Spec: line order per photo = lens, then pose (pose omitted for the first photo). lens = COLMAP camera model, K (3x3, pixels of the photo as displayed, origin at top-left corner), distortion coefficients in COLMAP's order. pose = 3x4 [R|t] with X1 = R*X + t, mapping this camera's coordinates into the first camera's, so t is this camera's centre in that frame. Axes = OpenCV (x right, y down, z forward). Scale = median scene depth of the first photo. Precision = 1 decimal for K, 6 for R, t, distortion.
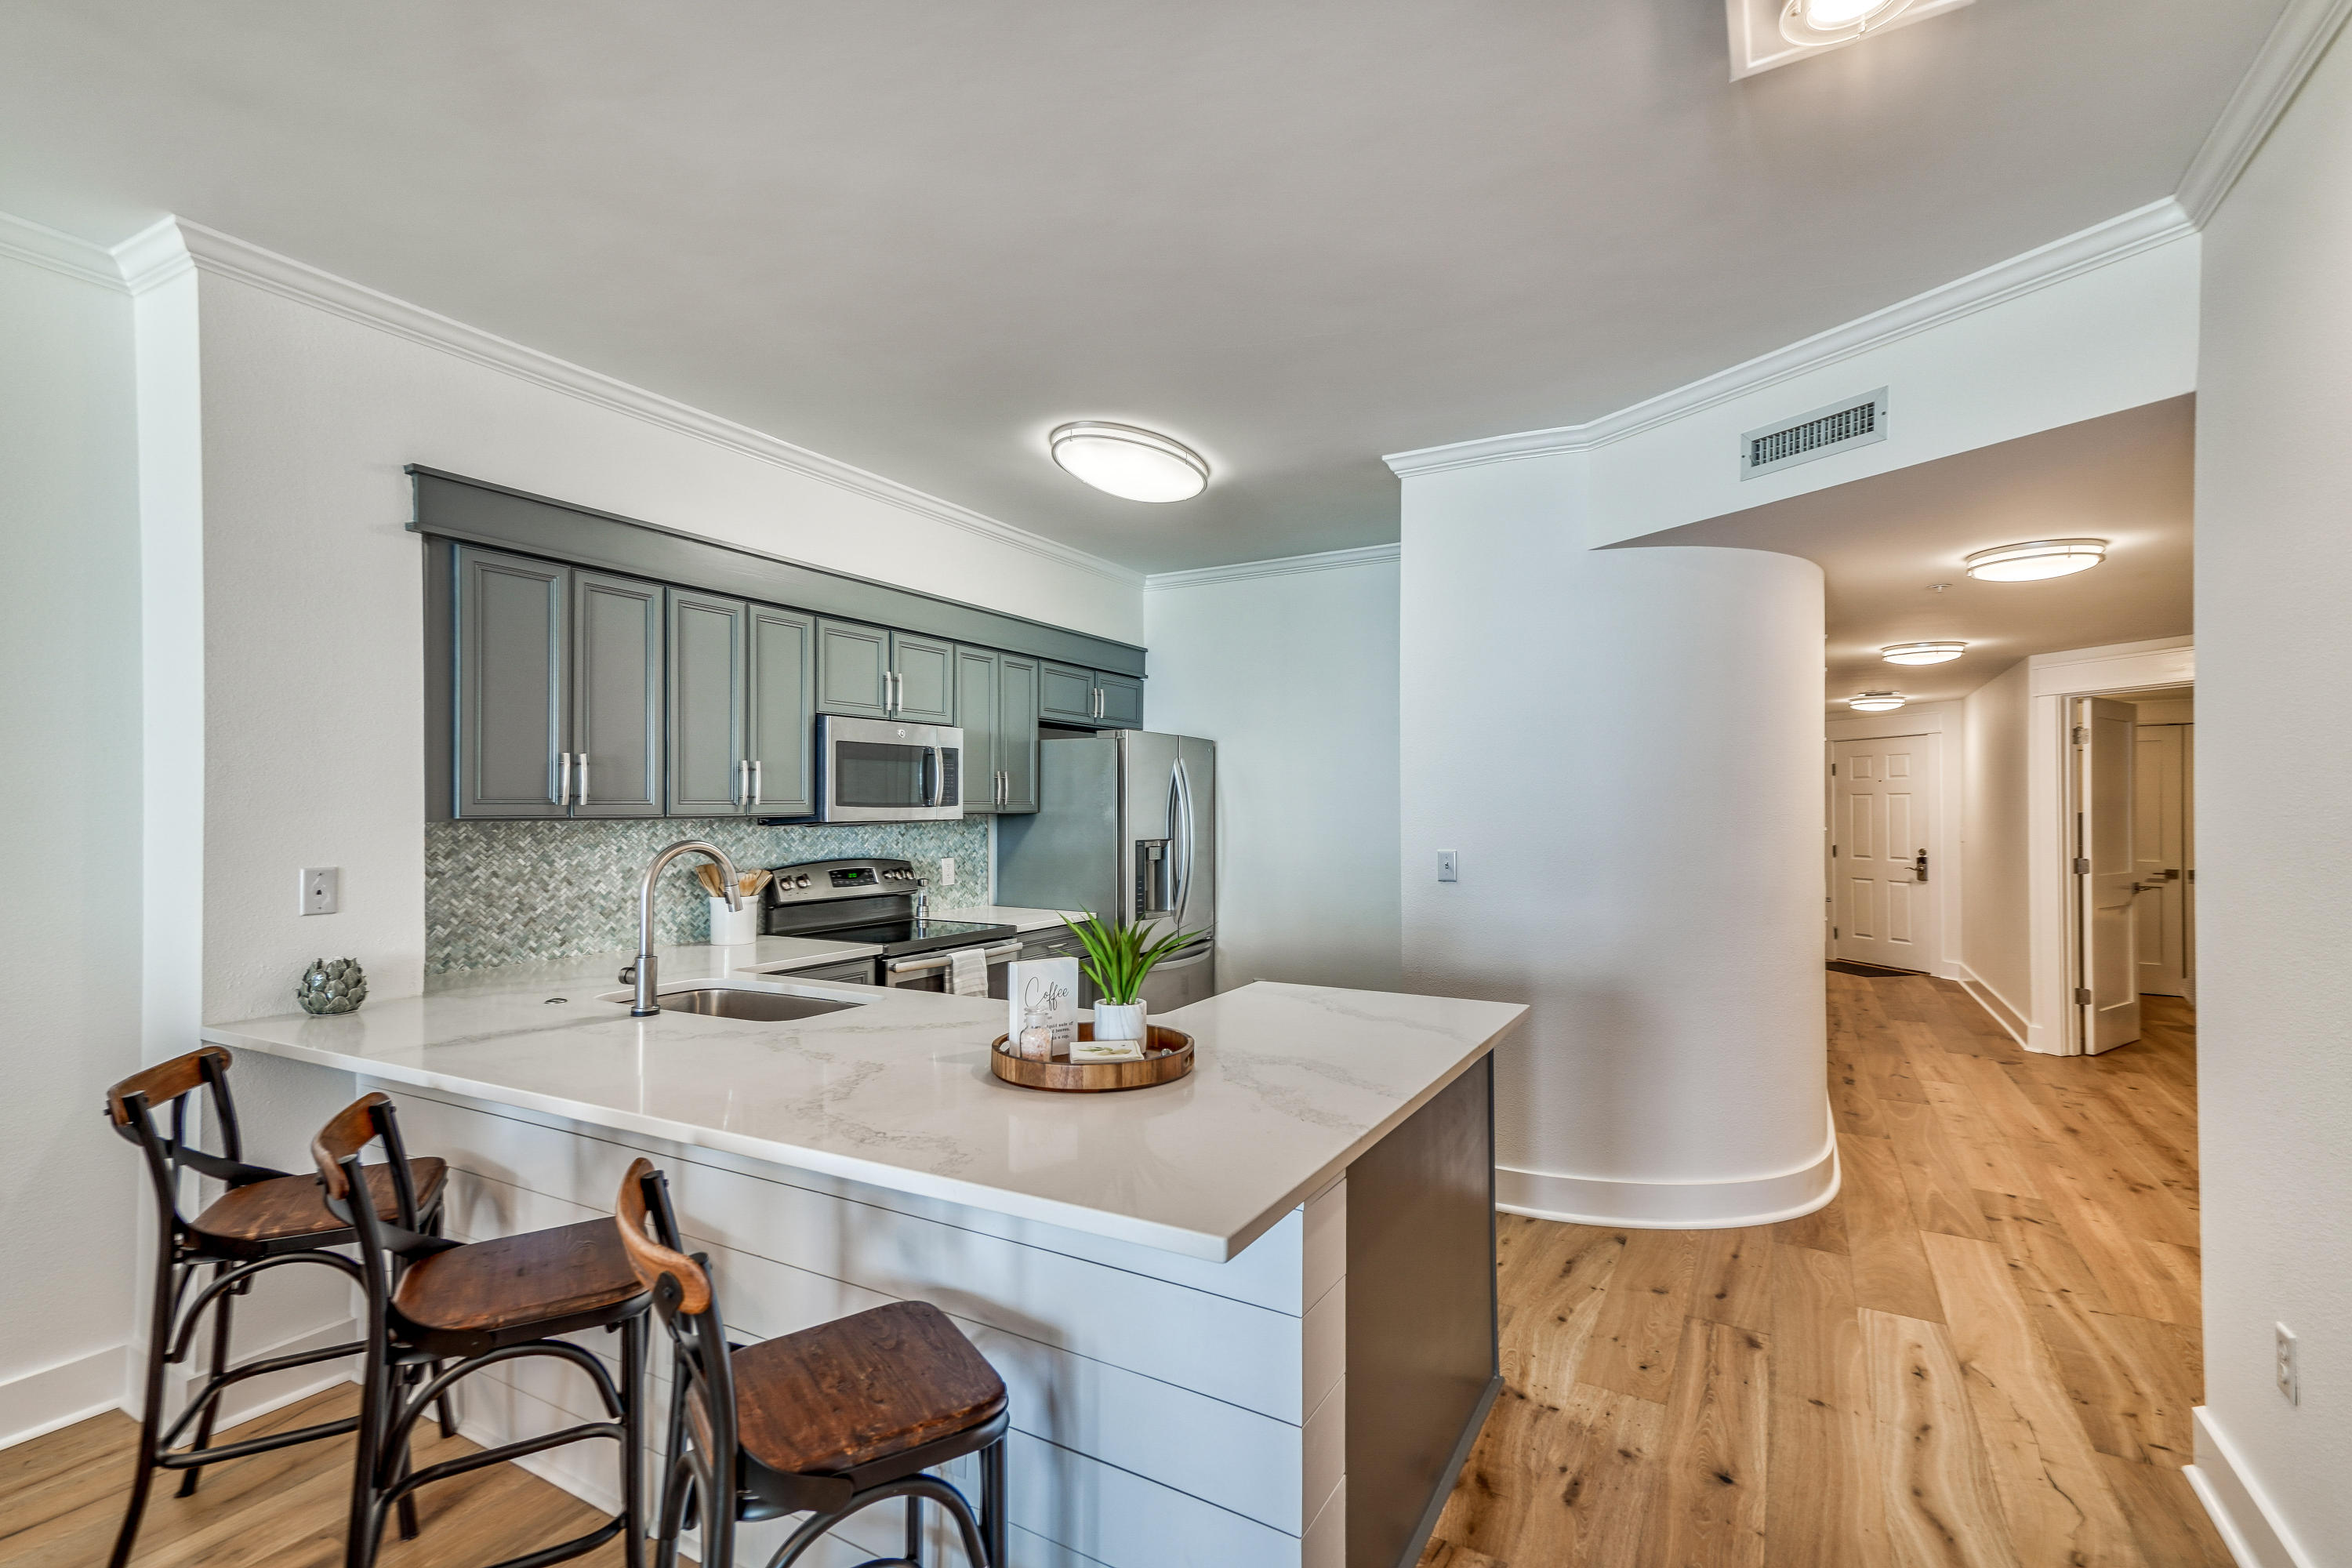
lens RADIAL K [[1086.9, 0, 1166.9], [0, 1086.9, 788.8], [0, 0, 1]] dist [0.042736, -0.000127]
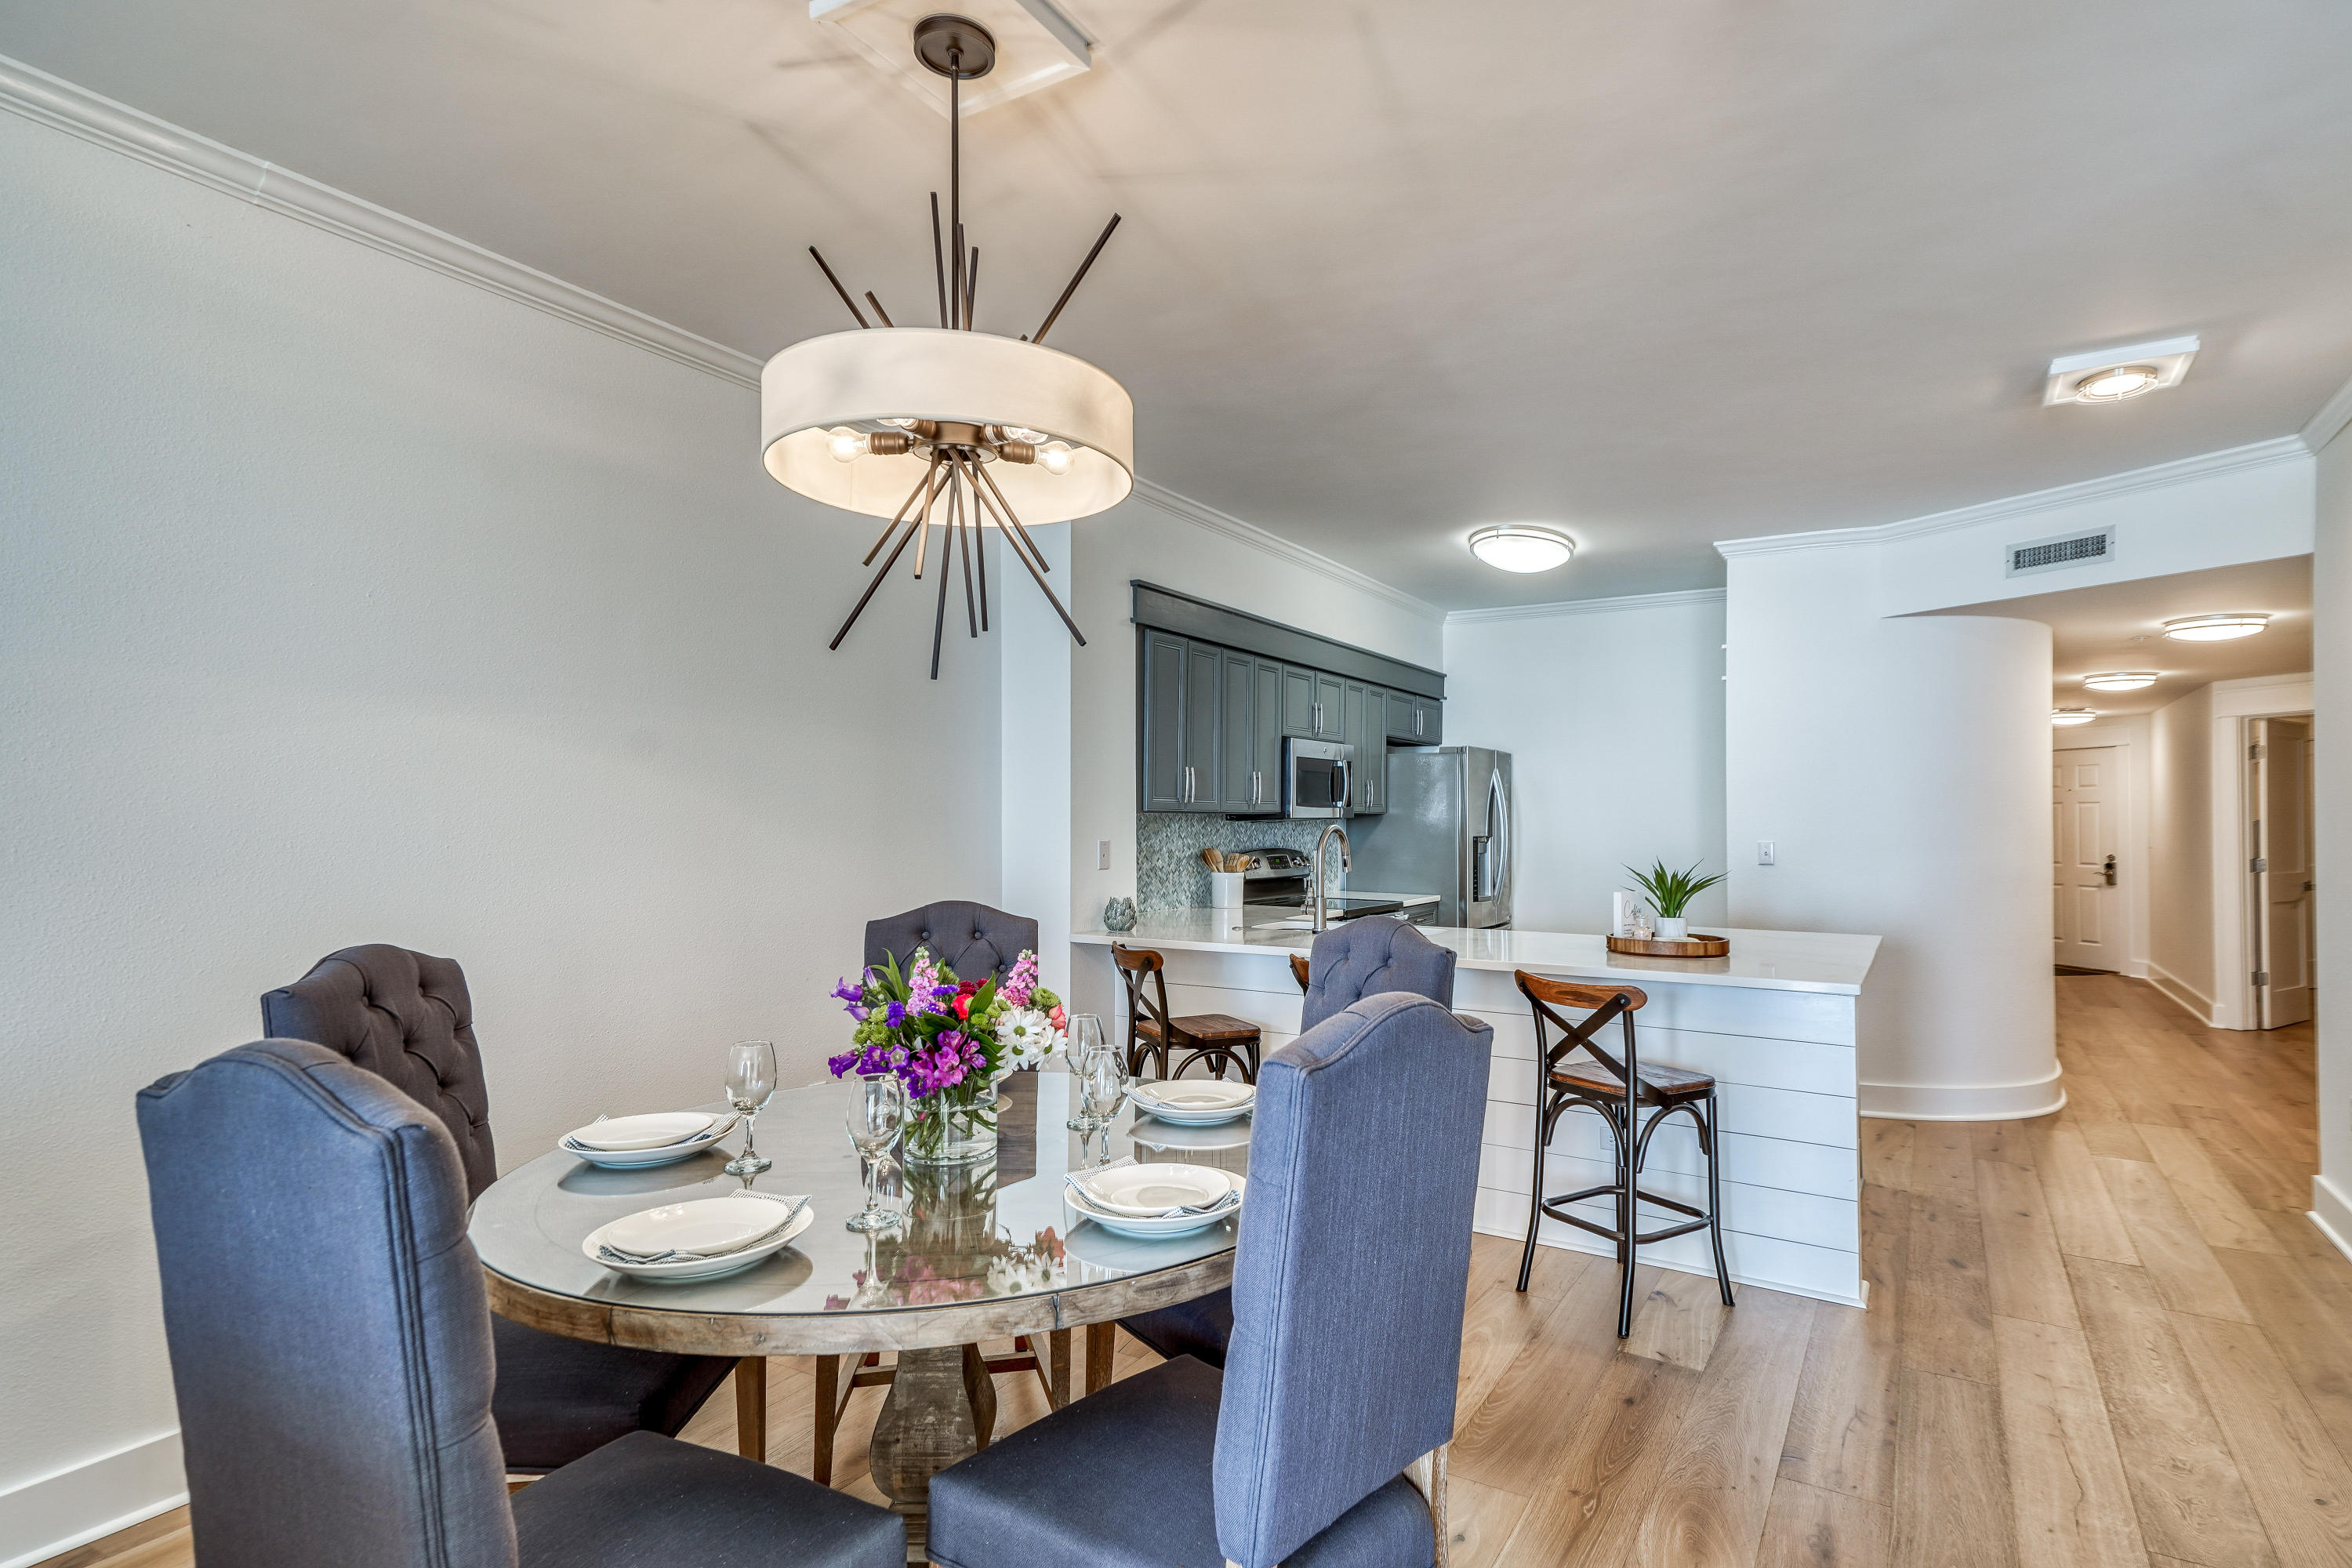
lens RADIAL K [[1304.7, 0, 1202.3], [0, 1304.7, 781.3], [0, 0, 1]] dist [0.091292, -0.023094]
pose [[0.999780, 0.004266, 0.020545, -0.377074], [-0.004028, 0.999925, -0.011588, 0.004052], [-0.020593, 0.011503, 0.999722, -0.486418]]
